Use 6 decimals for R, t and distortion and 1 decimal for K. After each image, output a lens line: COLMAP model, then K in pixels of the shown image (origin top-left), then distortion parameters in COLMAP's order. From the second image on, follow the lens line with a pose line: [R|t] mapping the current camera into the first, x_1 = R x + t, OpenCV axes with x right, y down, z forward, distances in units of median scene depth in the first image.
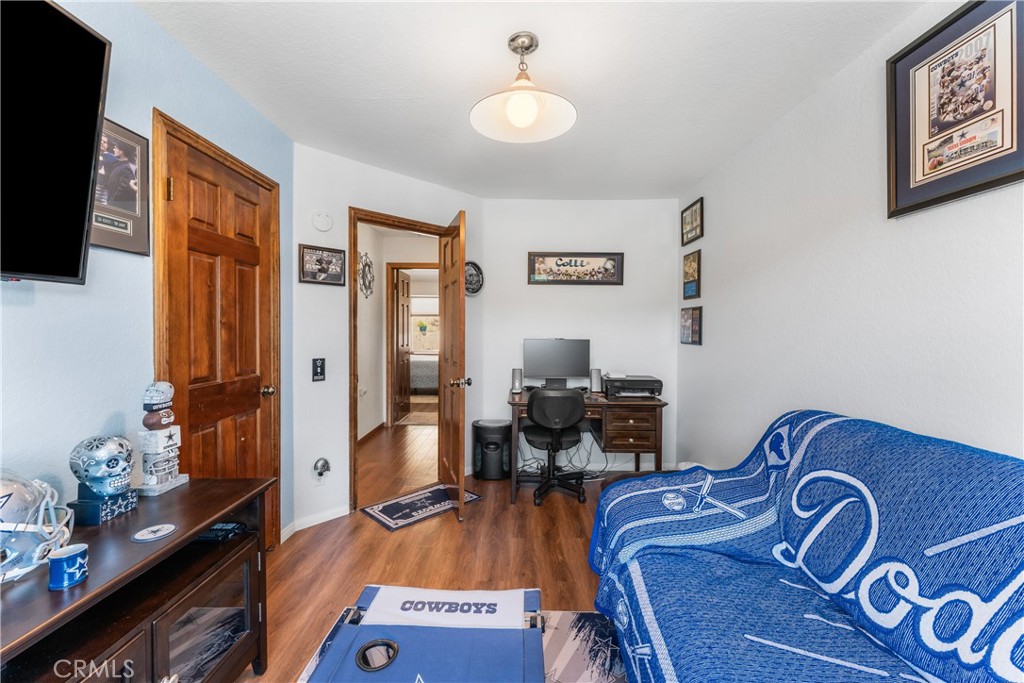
lens RADIAL K [[413.5, 0, 510.6], [0, 413.5, 331.5], [0, 0, 1]] dist [-0.002343, 0.000451]
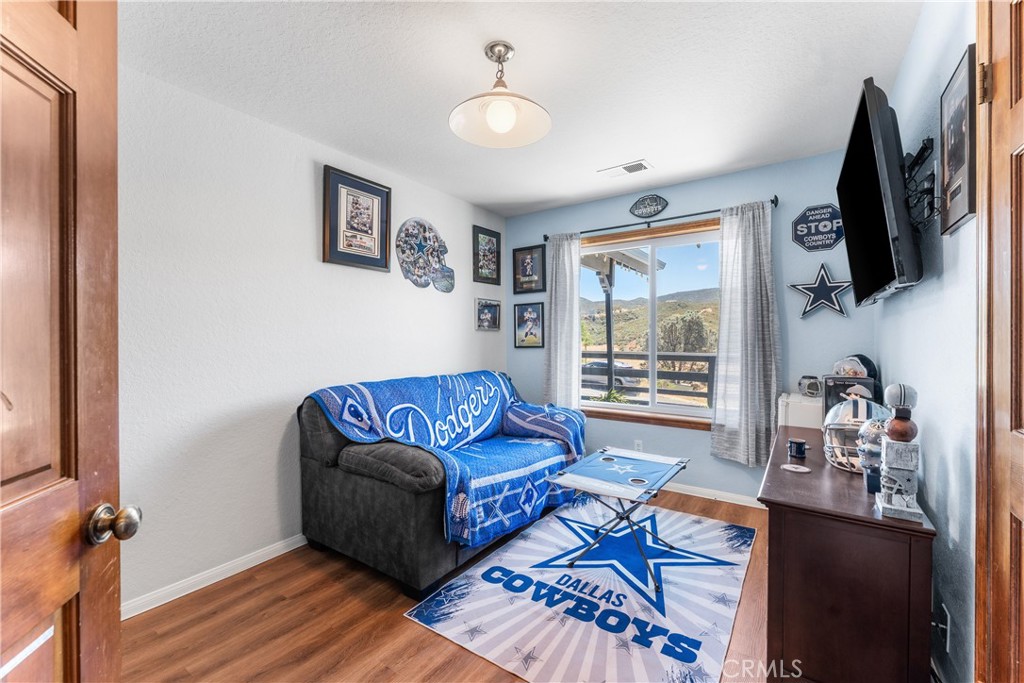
lens RADIAL K [[413.5, 0, 509.5], [0, 413.5, 339.2], [0, 0, 1]] dist [-0.002343, 0.000451]
pose [[-0.818137, -0.002649, 0.575018, -0.698519], [0.006684, 0.999878, 0.014117, 0.011827], [-0.574985, 0.015393, -0.818019, 2.185724]]
